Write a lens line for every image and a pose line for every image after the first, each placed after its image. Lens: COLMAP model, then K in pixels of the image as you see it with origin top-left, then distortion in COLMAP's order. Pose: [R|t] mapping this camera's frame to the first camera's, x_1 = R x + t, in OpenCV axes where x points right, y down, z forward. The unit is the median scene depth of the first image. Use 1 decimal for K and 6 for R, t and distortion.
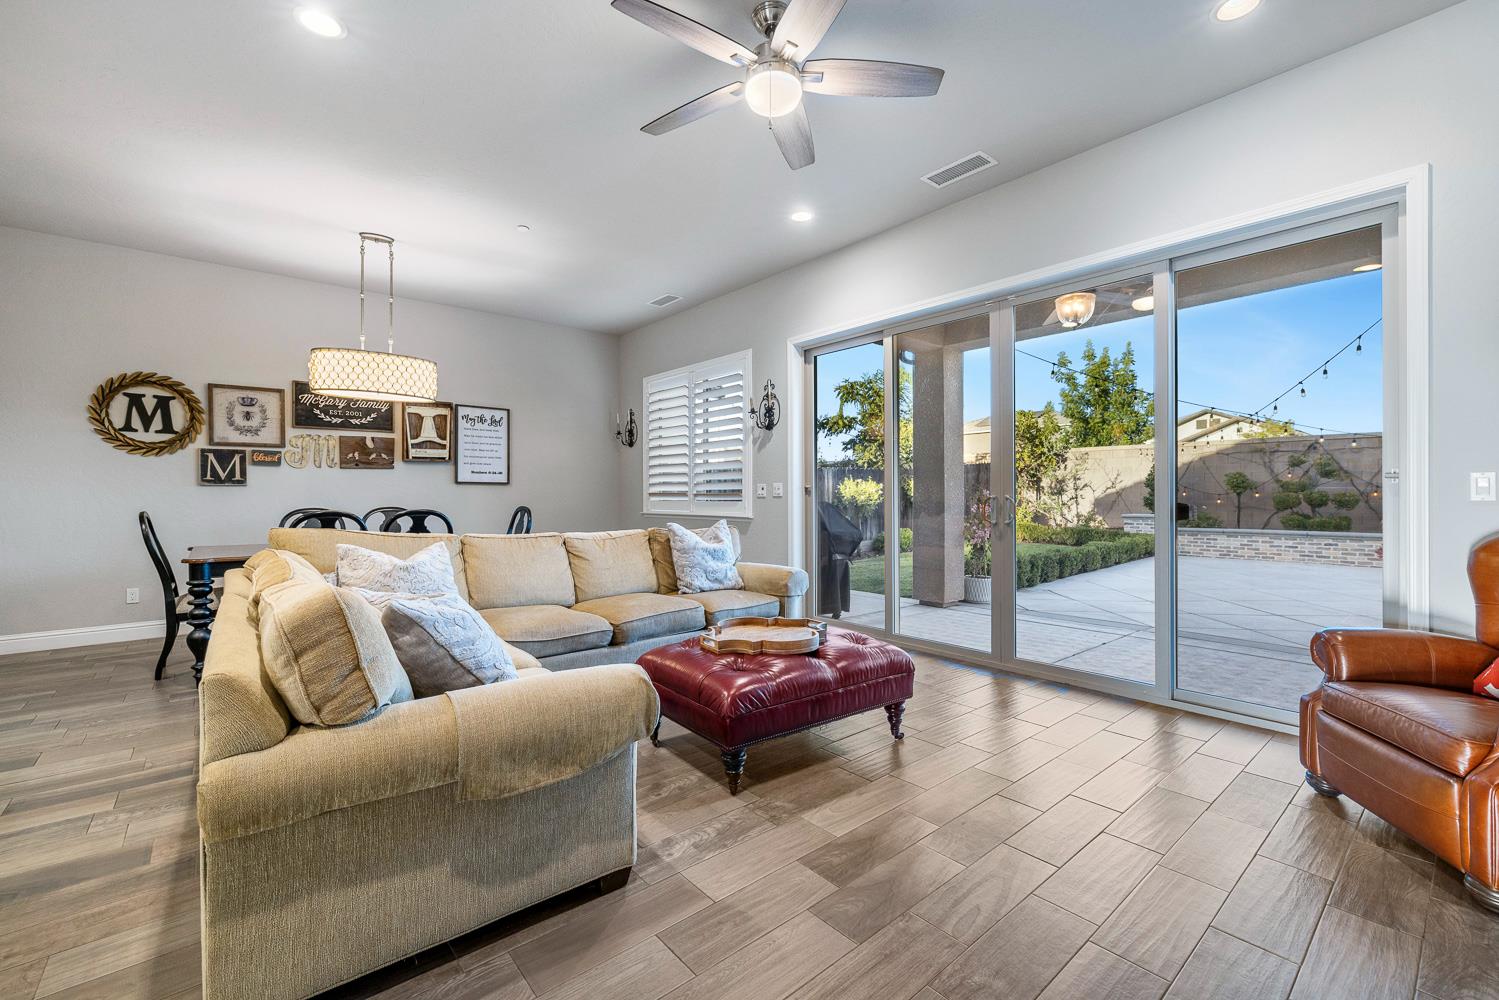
lens RADIAL K [[642.6, 0, 752.0], [0, 642.6, 503.1], [0, 0, 1]] dist [0.004490, 0.000233]
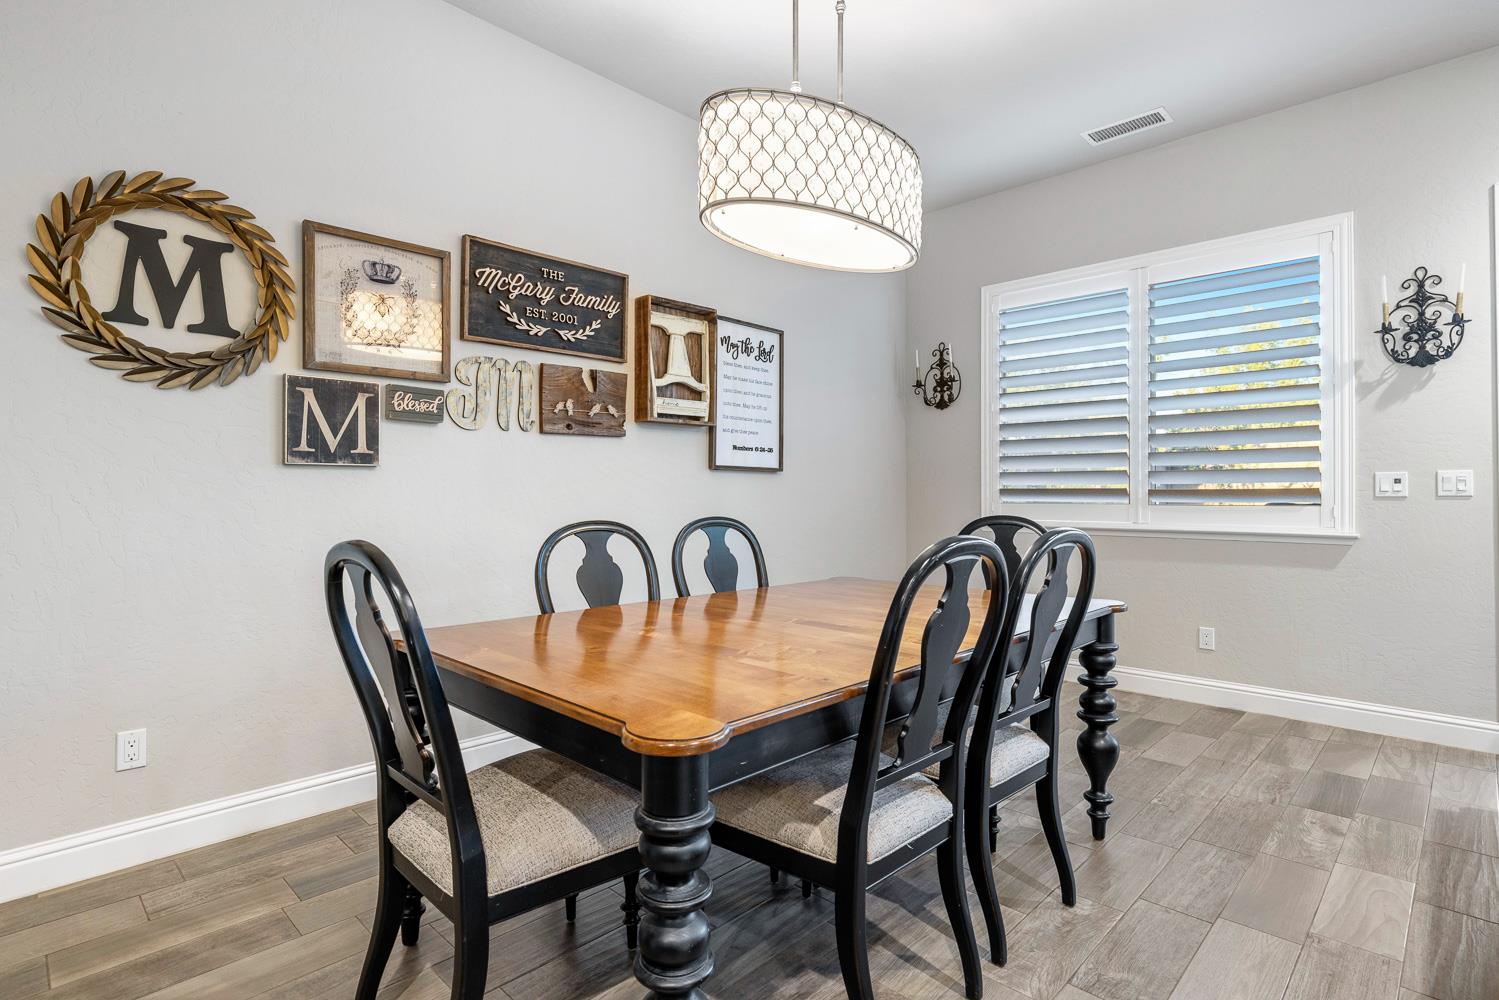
lens RADIAL K [[754.1, 0, 747.0], [0, 754.1, 492.5], [0, 0, 1]] dist [-0.006381, -0.000024]
pose [[0.995761, 0.003596, 0.091911, -0.588345], [-0.002460, 0.999919, -0.012472, -0.004746], [-0.091949, 0.012193, 0.995689, 0.481197]]
